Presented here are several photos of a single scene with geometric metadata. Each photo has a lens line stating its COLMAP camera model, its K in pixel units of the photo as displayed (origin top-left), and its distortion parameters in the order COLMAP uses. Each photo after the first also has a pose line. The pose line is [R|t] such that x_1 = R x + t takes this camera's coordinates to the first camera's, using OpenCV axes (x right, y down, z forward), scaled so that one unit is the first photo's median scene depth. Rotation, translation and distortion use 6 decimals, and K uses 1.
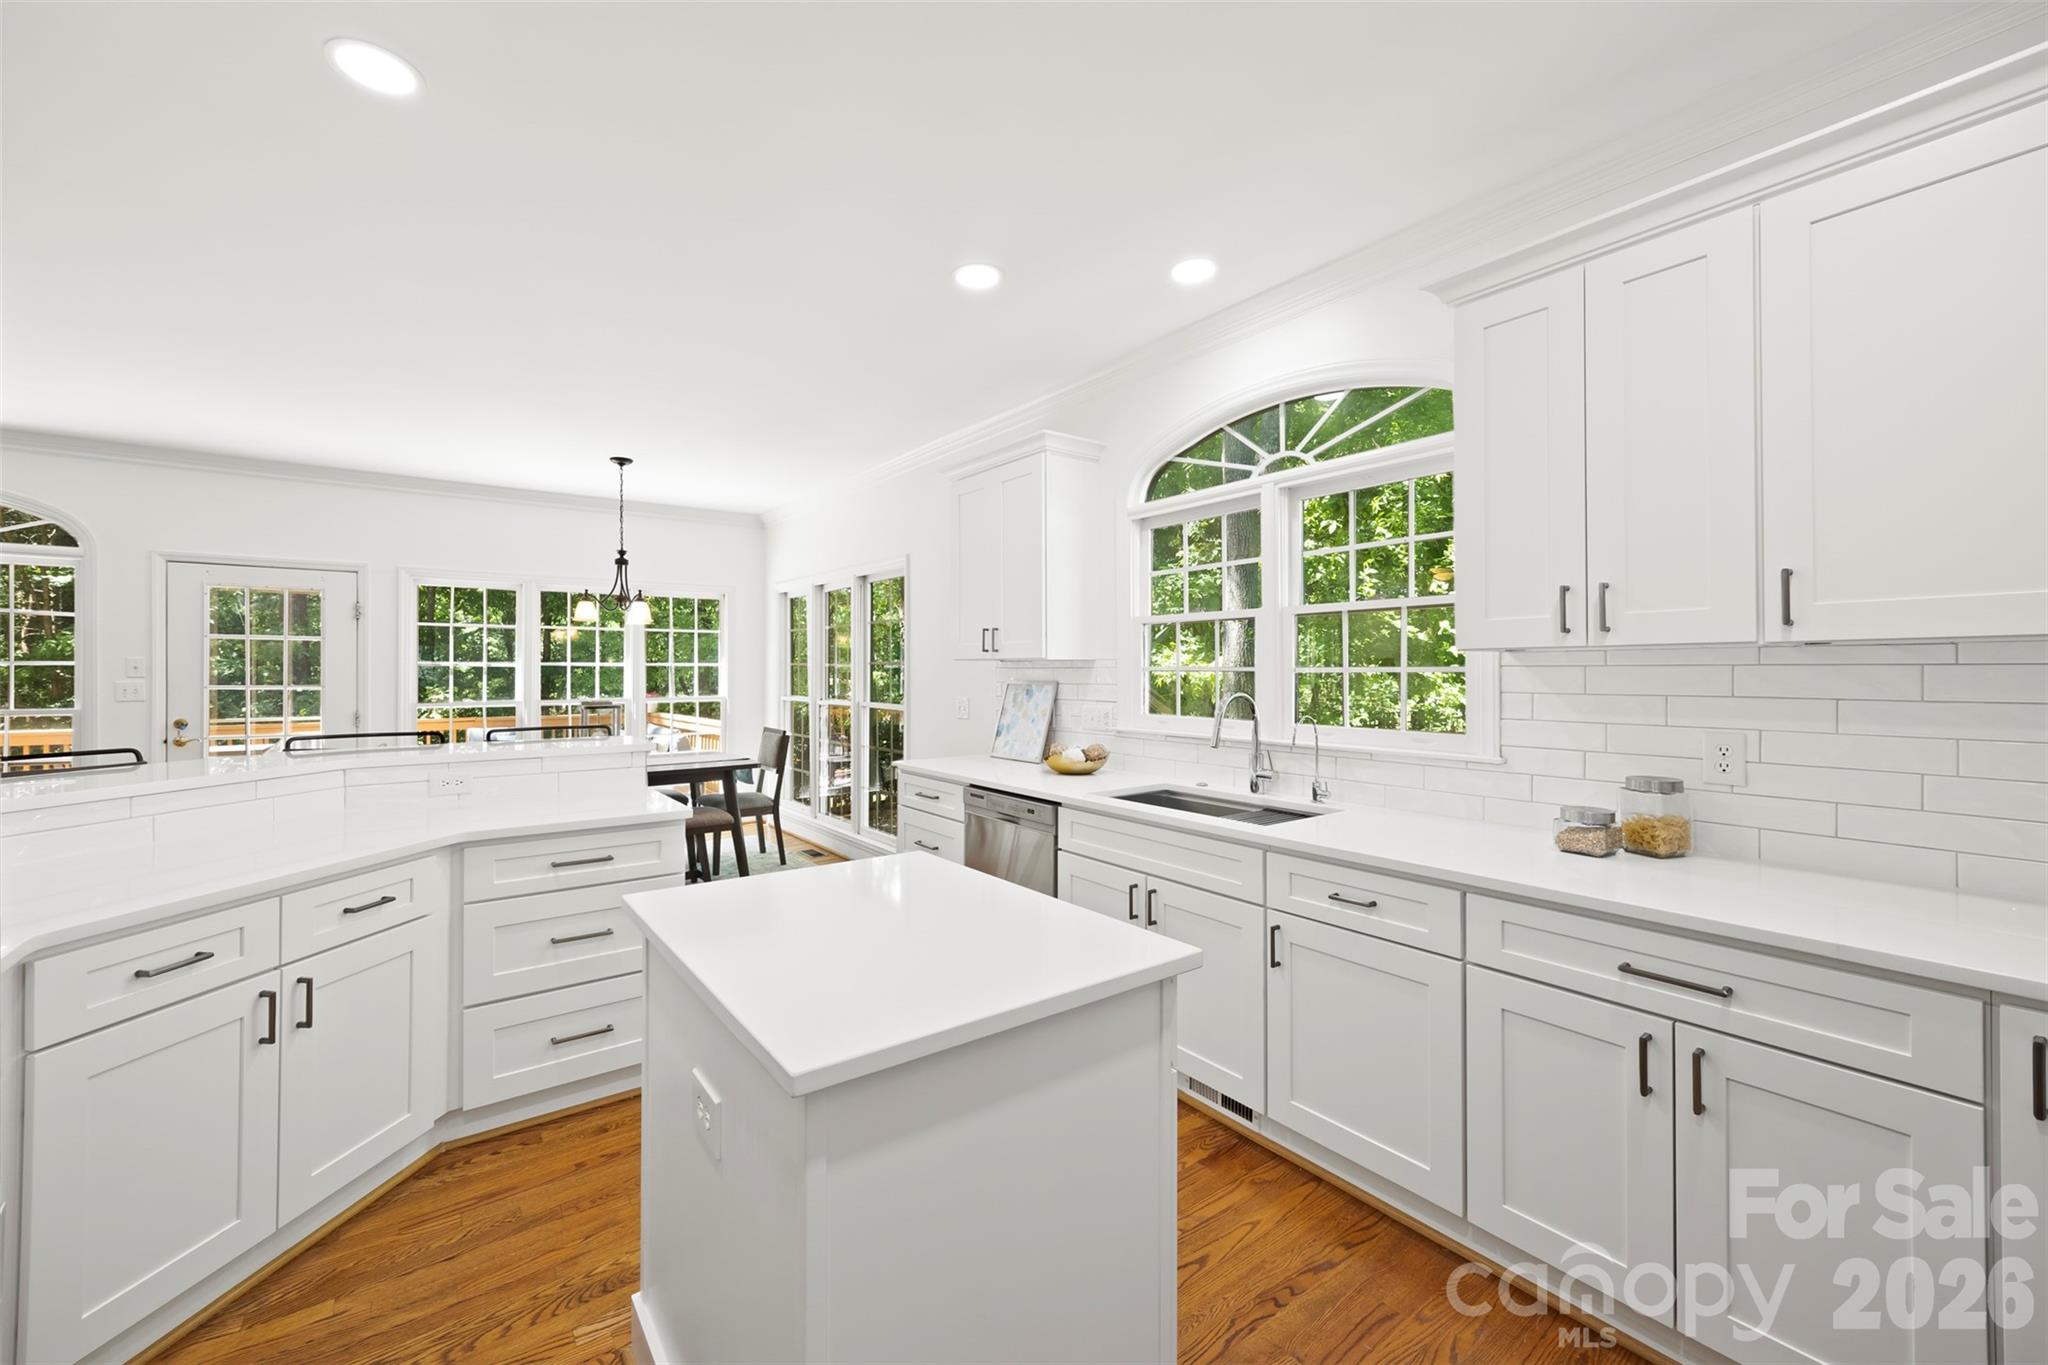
lens RADIAL K [[816.9, 0, 1002.5], [0, 816.9, 666.7], [0, 0, 1]] dist [0.005572, 0.000381]
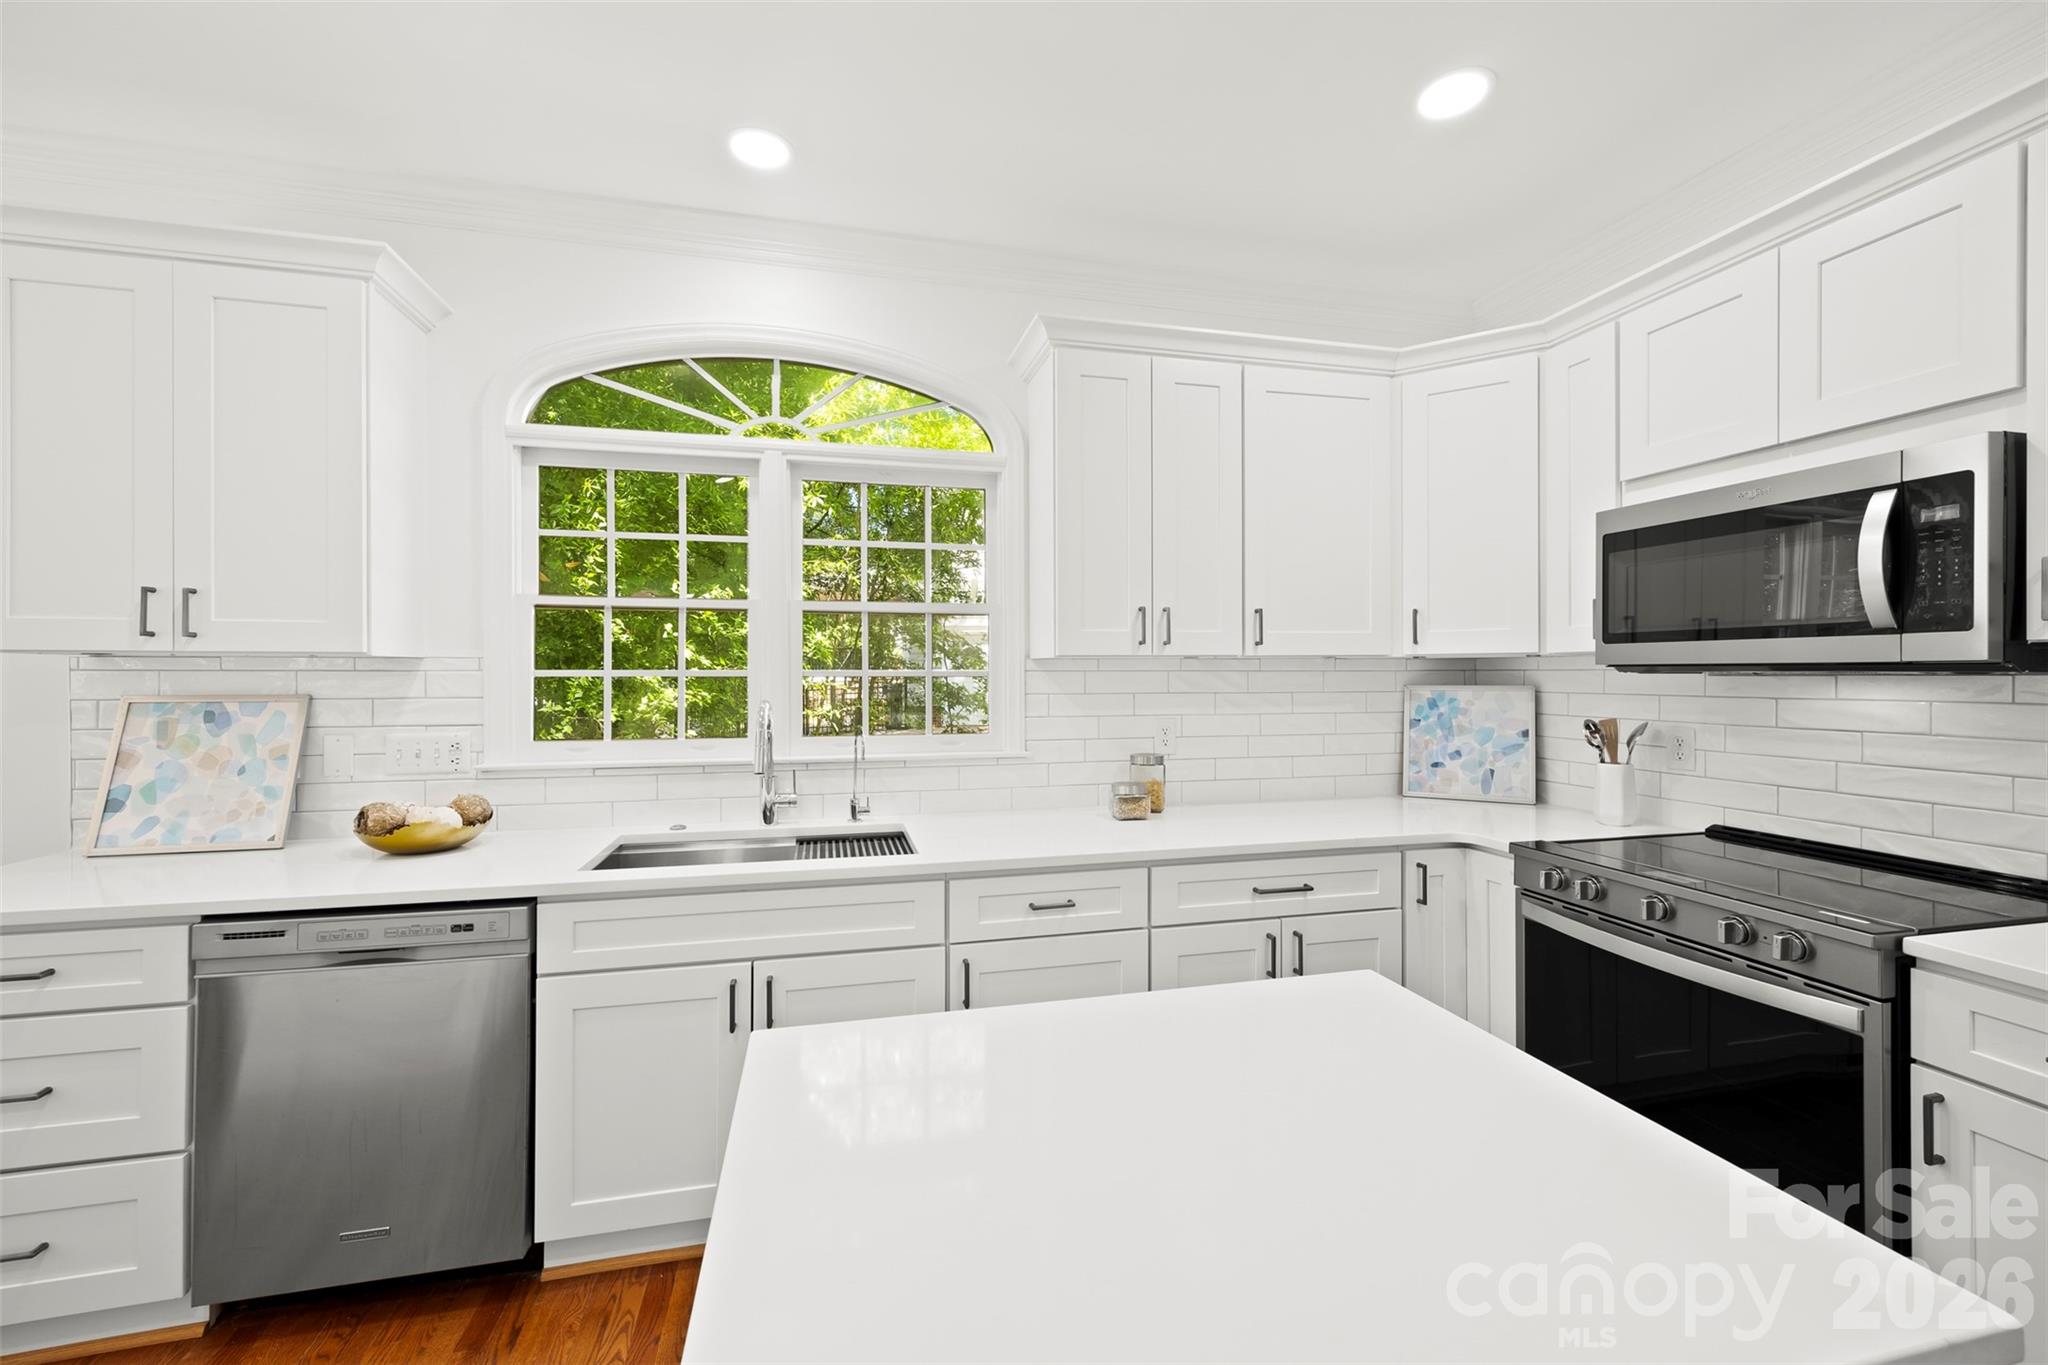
lens RADIAL K [[816.9, 0, 1009.9], [0, 816.9, 671.9], [0, 0, 1]] dist [0.005572, 0.000381]
pose [[0.382052, 0.002289, 0.924138, -0.300575], [-0.003776, 0.999992, -0.000916, 0.001341], [-0.924133, -0.003139, 0.382058, 0.390422]]
